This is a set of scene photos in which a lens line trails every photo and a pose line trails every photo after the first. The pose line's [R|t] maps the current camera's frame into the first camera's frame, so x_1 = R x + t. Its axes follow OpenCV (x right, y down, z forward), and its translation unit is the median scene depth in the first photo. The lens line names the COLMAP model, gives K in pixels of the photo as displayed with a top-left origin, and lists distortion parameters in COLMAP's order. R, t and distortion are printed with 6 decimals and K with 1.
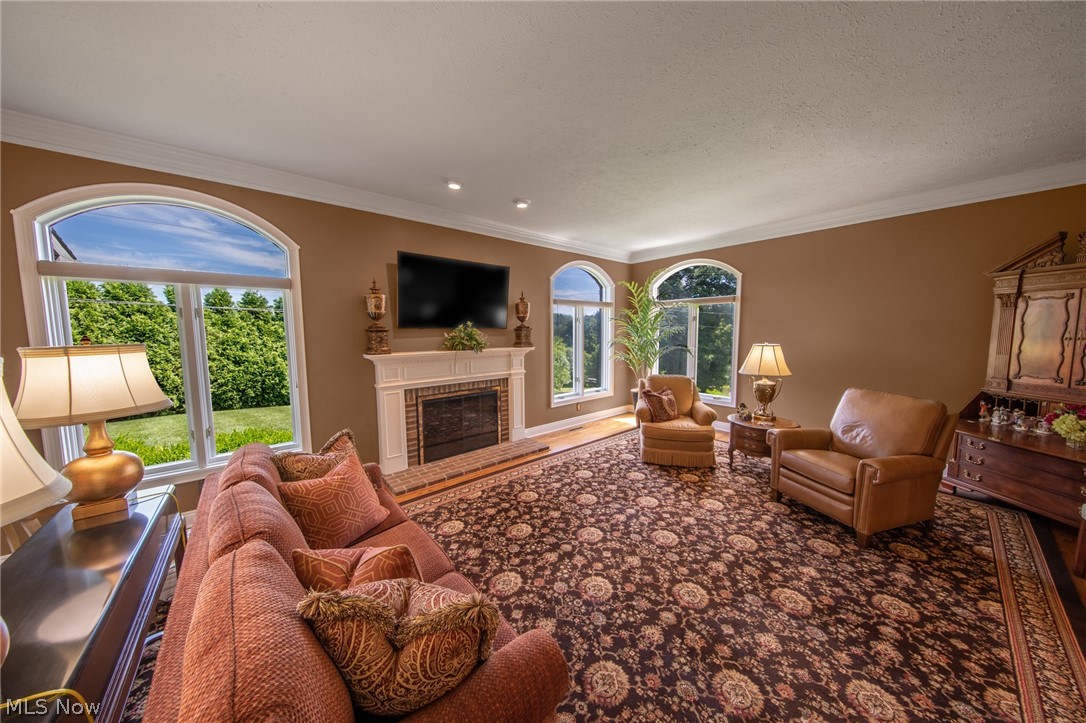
lens RADIAL K [[345.6, 0, 543.0], [0, 345.6, 361.5], [0, 0, 1]] dist [0.011649, -0.000041]
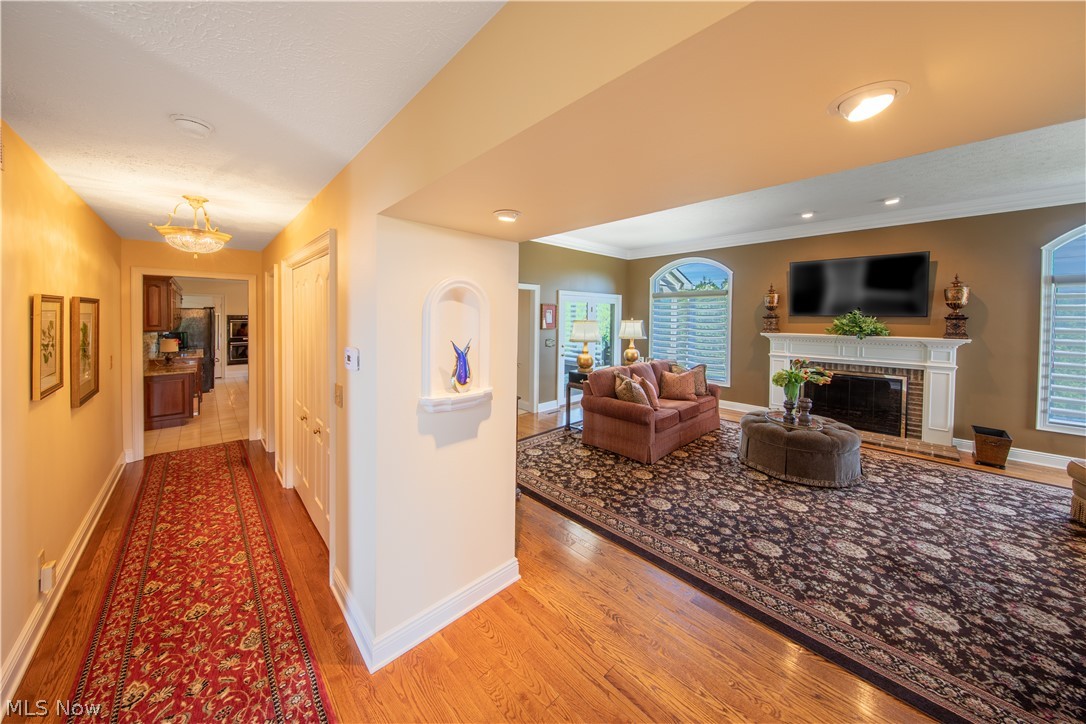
lens RADIAL K [[356.1, 0, 542.9], [0, 356.1, 324.6], [0, 0, 1]] dist [0.000648, -0.000005]
pose [[0.052412, 0.029037, -0.998203, 0.855452], [-0.098799, 0.994824, 0.023751, 0.004493], [0.993726, 0.097377, 0.055010, -0.074452]]
